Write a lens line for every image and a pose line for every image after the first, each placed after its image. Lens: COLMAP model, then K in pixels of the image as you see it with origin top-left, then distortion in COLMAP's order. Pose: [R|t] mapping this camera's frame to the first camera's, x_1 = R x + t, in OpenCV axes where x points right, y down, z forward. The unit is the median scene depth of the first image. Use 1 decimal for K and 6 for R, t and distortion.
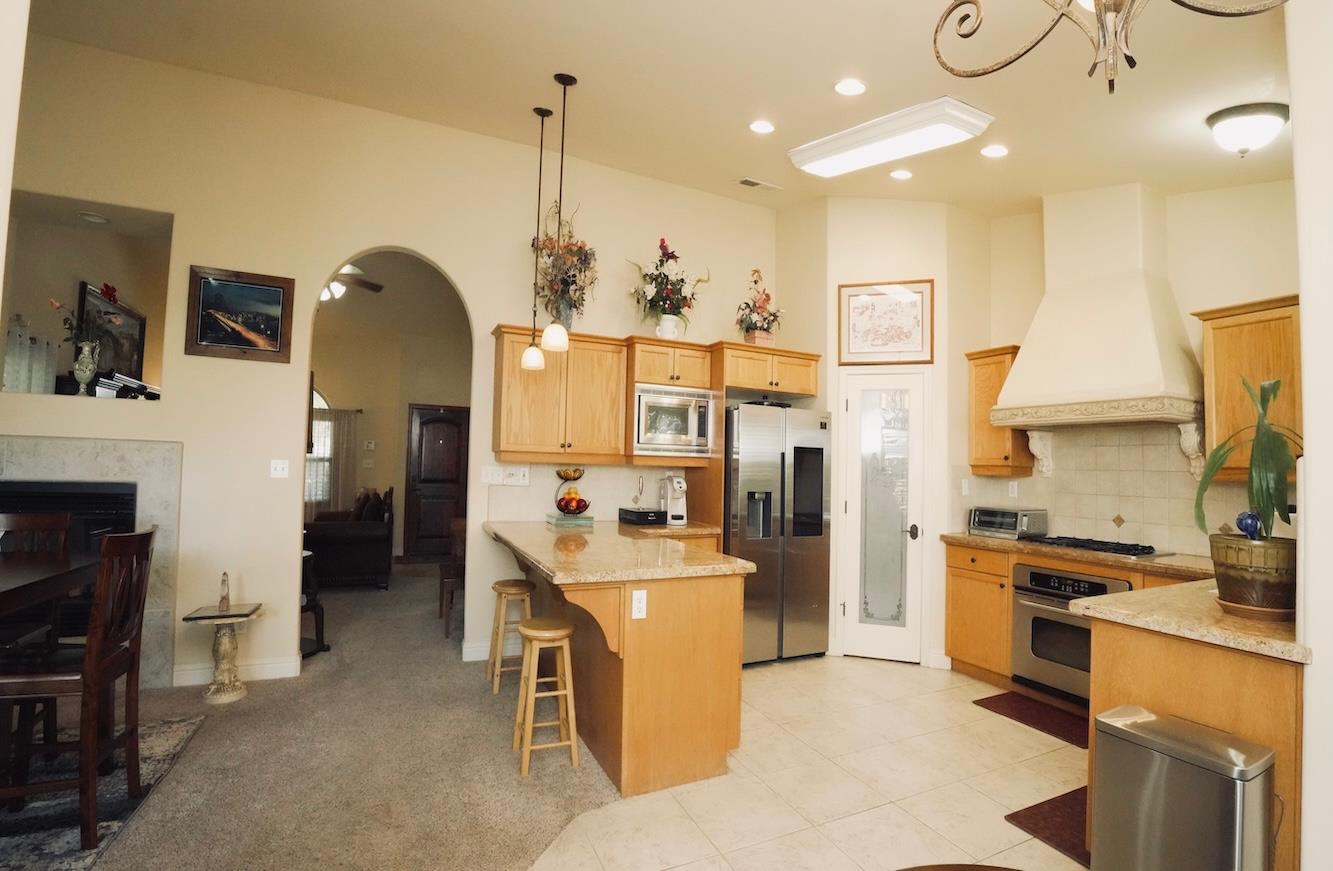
lens RADIAL K [[577.8, 0, 668.5], [0, 577.8, 444.7], [0, 0, 1]] dist [-0.071757, 0.017084]
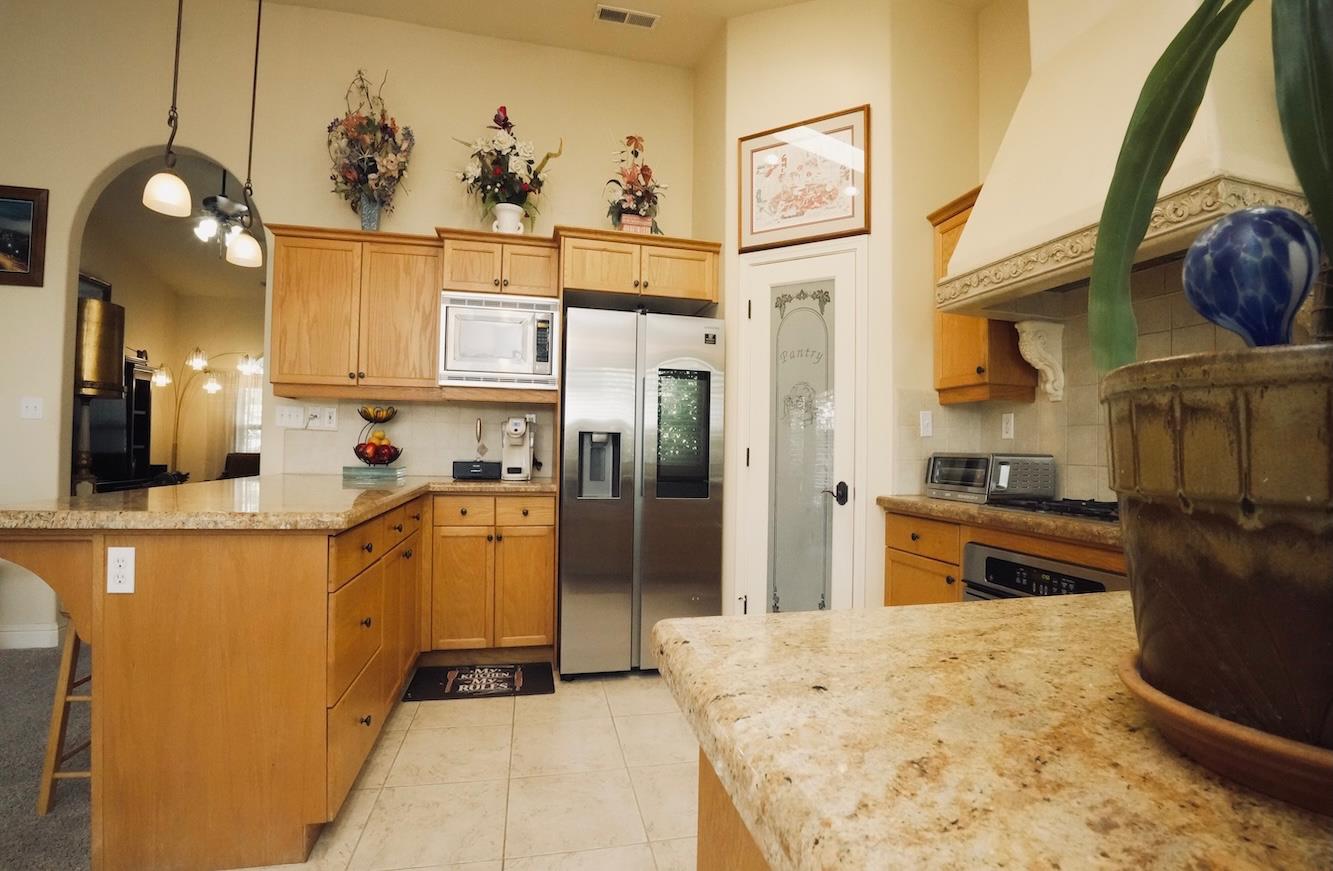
lens RADIAL K [[577.8, 0, 668.5], [0, 577.8, 444.7], [0, 0, 1]] dist [-0.071757, 0.017084]
pose [[0.979153, -0.009610, -0.202897, 0.378085], [0.014552, 0.999632, 0.022881, 0.081101], [0.202603, -0.025356, 0.978933, 0.323015]]
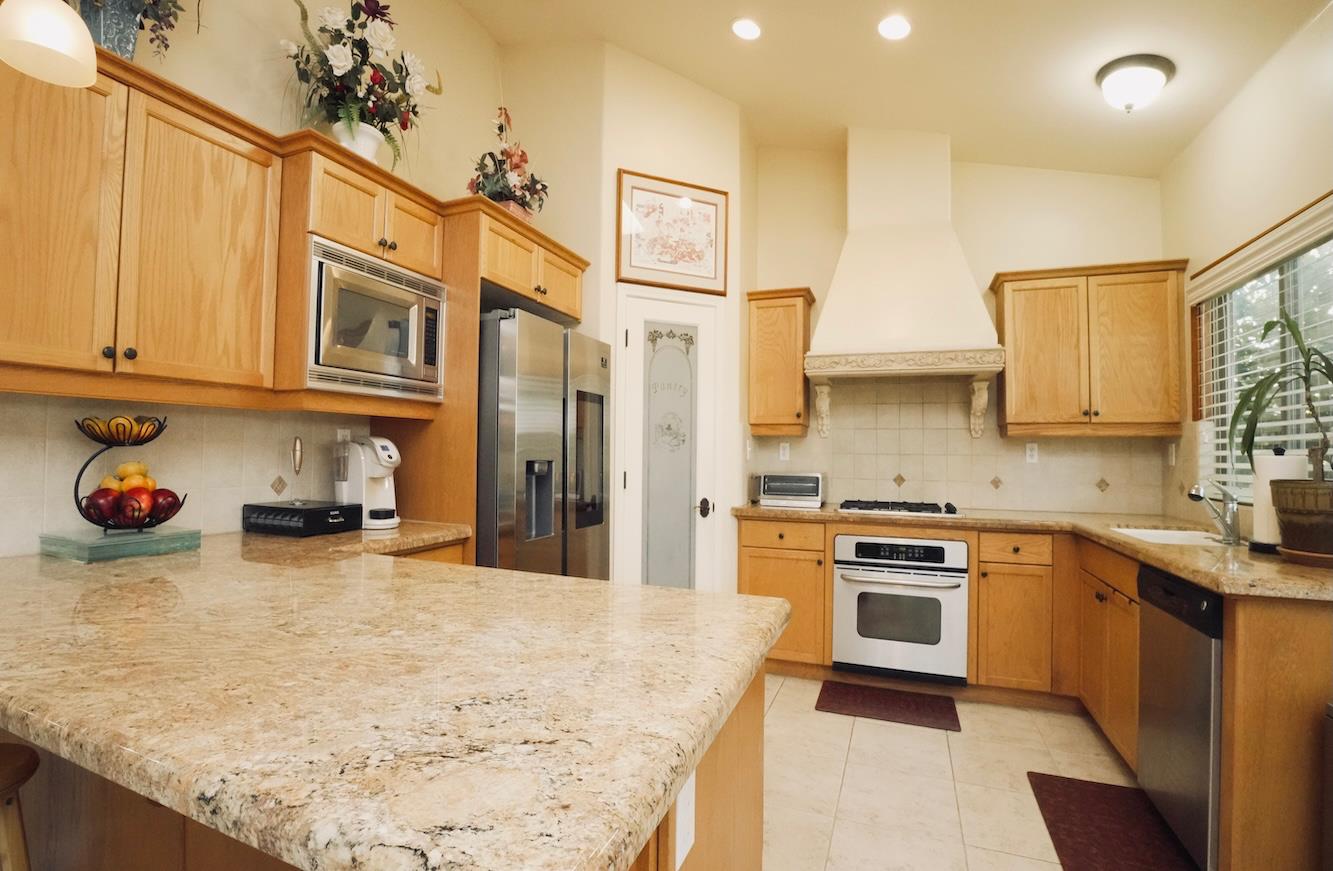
lens RADIAL K [[582.6, 0, 666.5], [0, 582.6, 435.5], [0, 0, 1]] dist [-0.067978, 0.015128]
pose [[0.729153, 0.002022, 0.684348, -0.158660], [-0.019246, 0.999661, 0.017552, 0.041767], [-0.684081, -0.025969, 0.728944, 0.463880]]
